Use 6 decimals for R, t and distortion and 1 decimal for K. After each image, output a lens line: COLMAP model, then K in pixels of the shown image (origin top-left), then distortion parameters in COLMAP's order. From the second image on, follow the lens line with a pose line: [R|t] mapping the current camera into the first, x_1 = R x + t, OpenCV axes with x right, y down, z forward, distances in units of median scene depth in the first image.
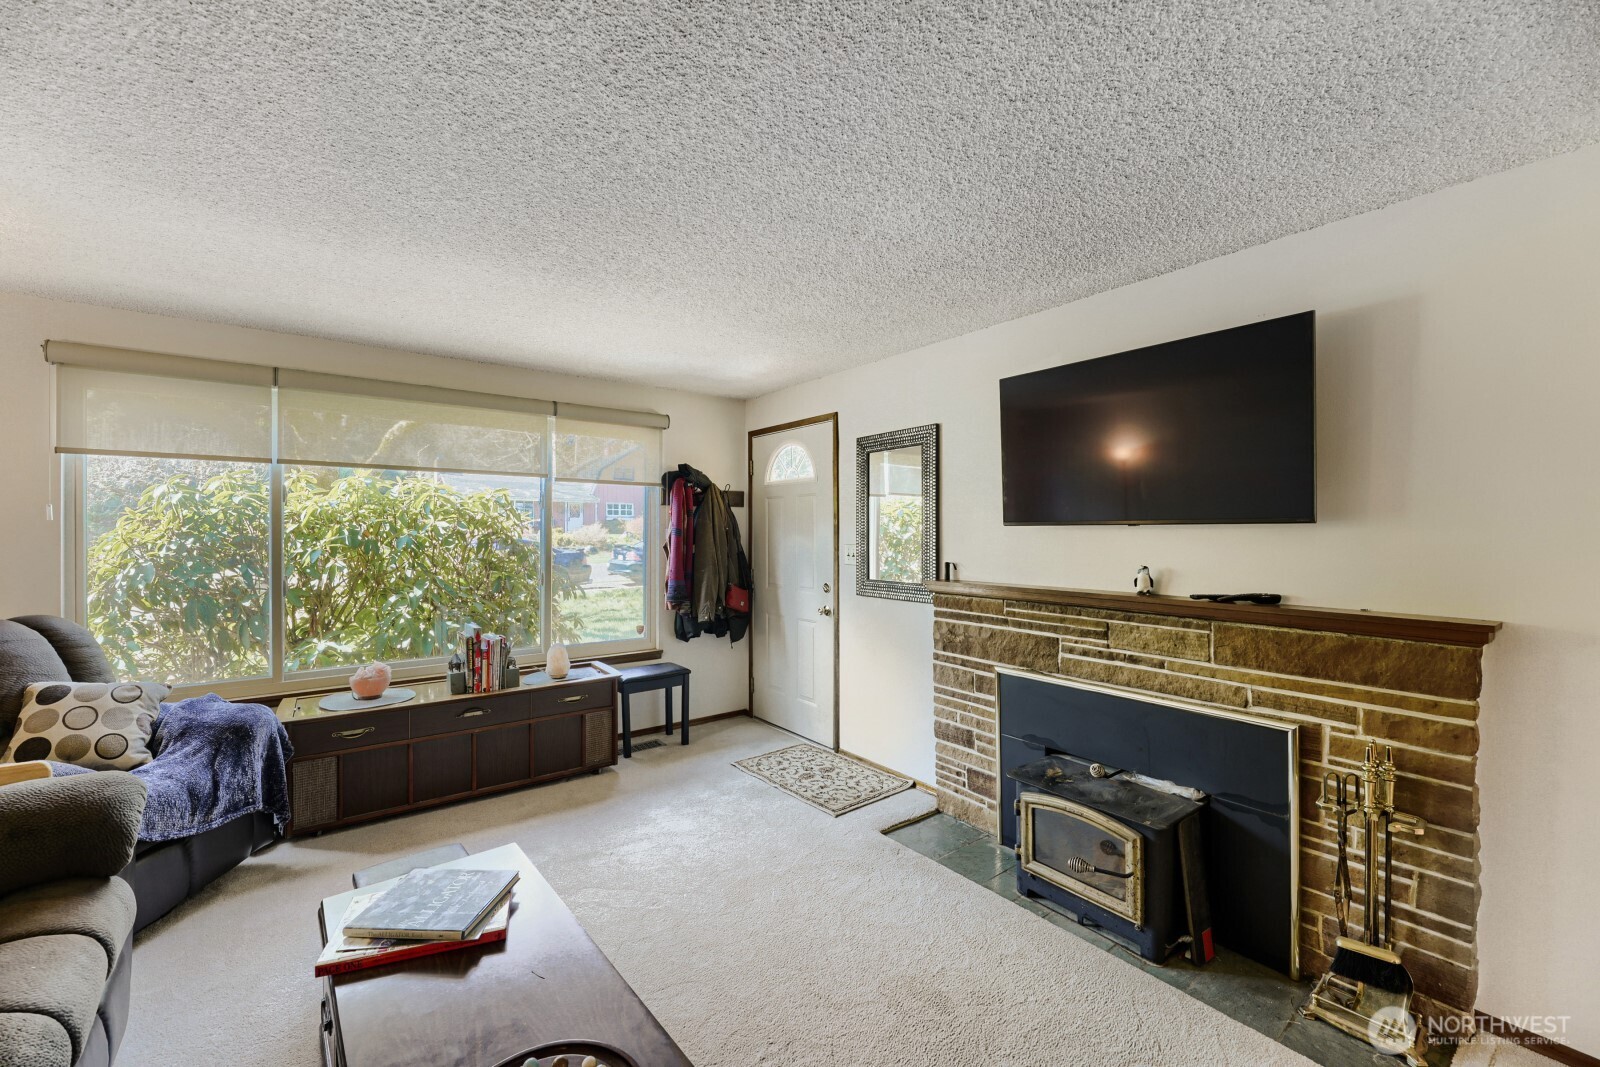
lens RADIAL K [[636.4, 0, 800.0], [0, 636.4, 533.5], [0, 0, 1]] dist [-0.000484, -0.000451]
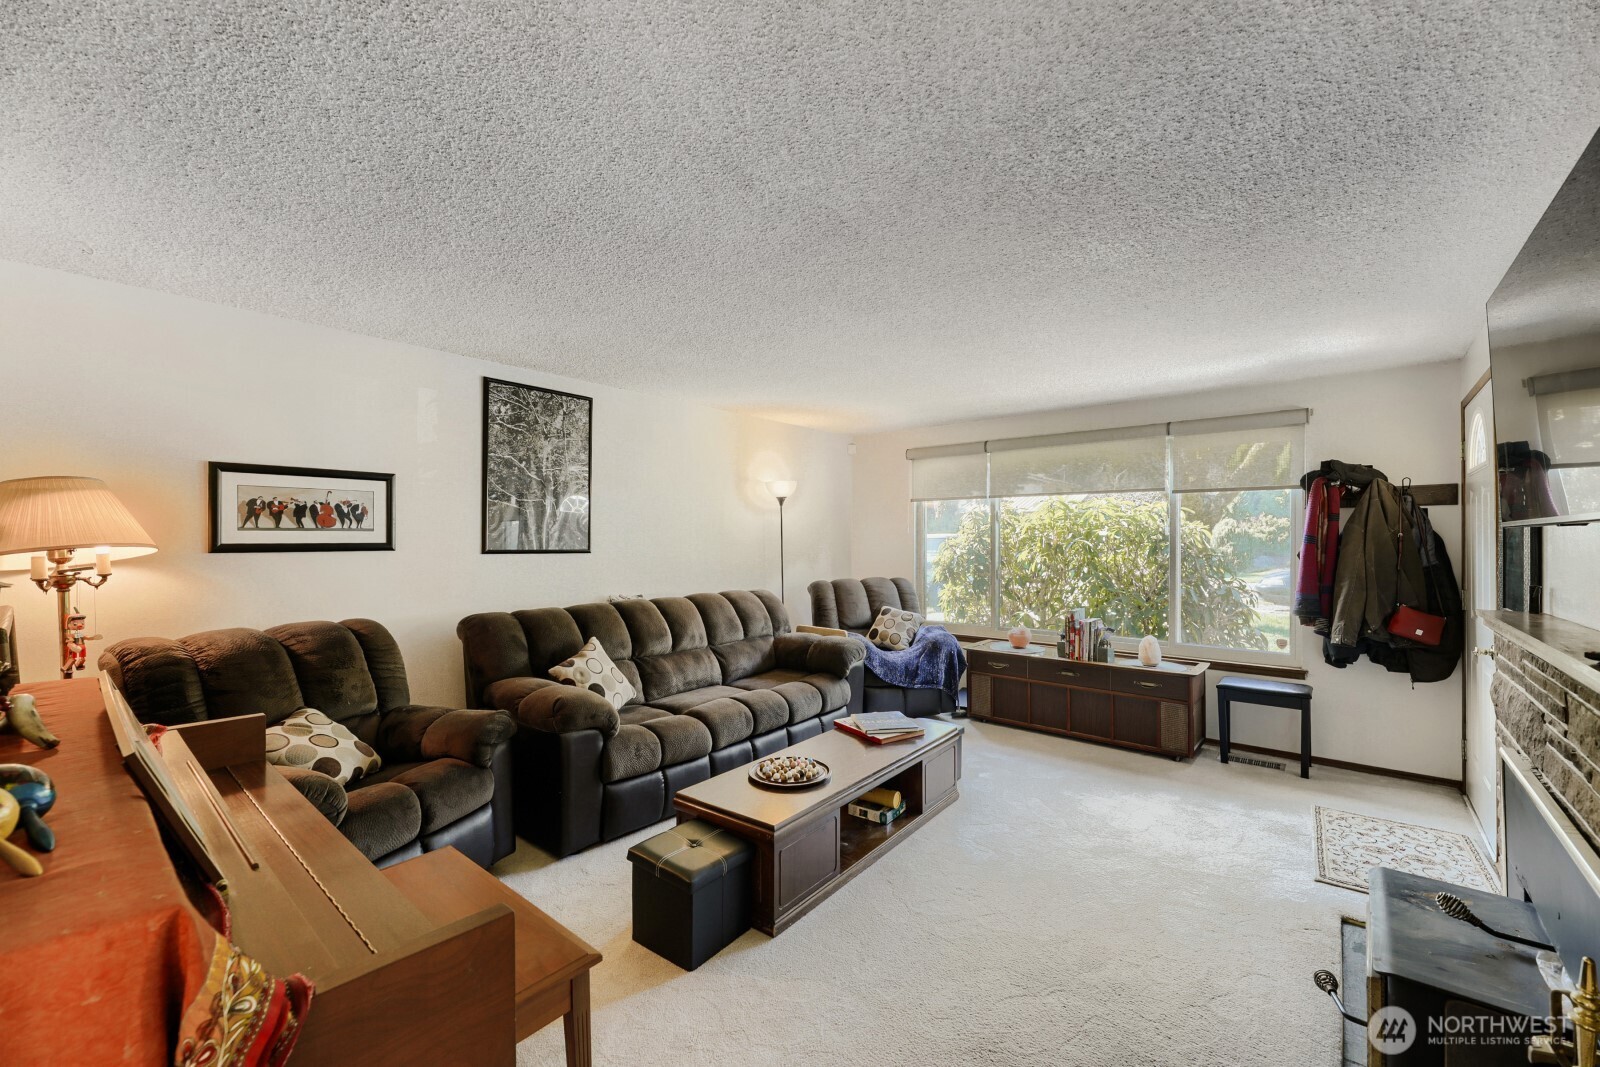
lens RADIAL K [[636.4, 0, 800.0], [0, 636.4, 533.5], [0, 0, 1]] dist [-0.000484, -0.000451]
pose [[0.222085, -0.009824, -0.974978, 0.631806], [-0.000051, 0.999949, -0.010087, -0.000548], [0.975027, 0.002290, 0.222073, 0.136265]]
